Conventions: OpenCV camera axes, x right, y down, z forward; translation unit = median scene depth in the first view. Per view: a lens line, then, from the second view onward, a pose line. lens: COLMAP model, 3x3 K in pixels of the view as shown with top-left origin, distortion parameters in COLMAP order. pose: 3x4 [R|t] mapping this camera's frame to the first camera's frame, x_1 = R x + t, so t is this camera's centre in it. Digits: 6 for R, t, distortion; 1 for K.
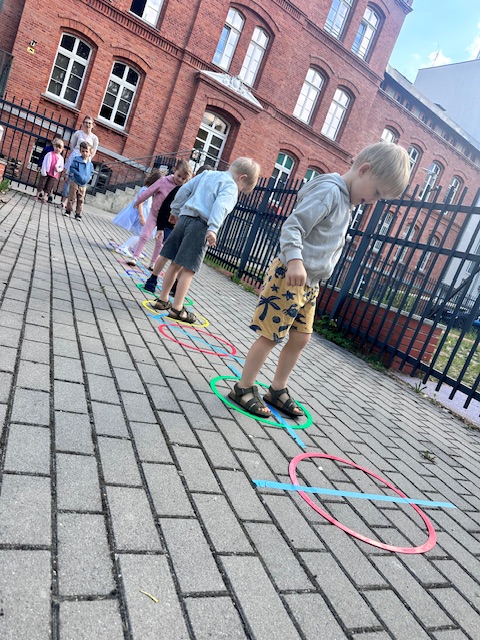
lens RADIAL K [[452.7, 0, 240.2], [0, 452.7, 323.8], [0, 0, 1]] dist [0.004509, -0.013351]
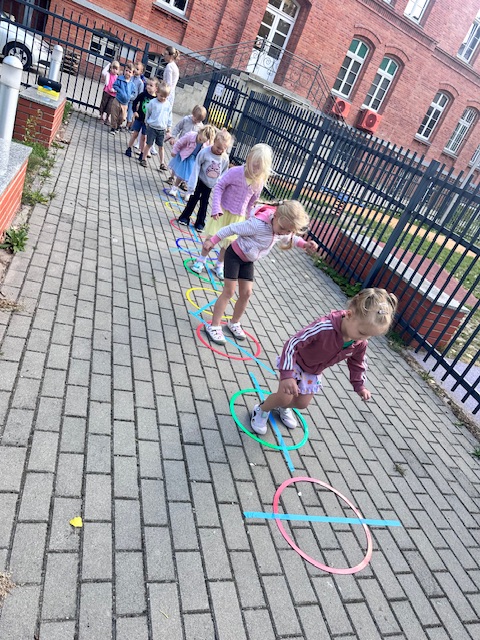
lens RADIAL K [[452.7, 0, 240.9], [0, 452.7, 315.5], [0, 0, 1]] dist [0.004509, -0.013351]
pose [[0.990244, 0.072149, -0.119209, 0.147619], [-0.041156, 0.968785, 0.244463, -0.635811], [0.133125, -0.237172, 0.962303, -0.267184]]
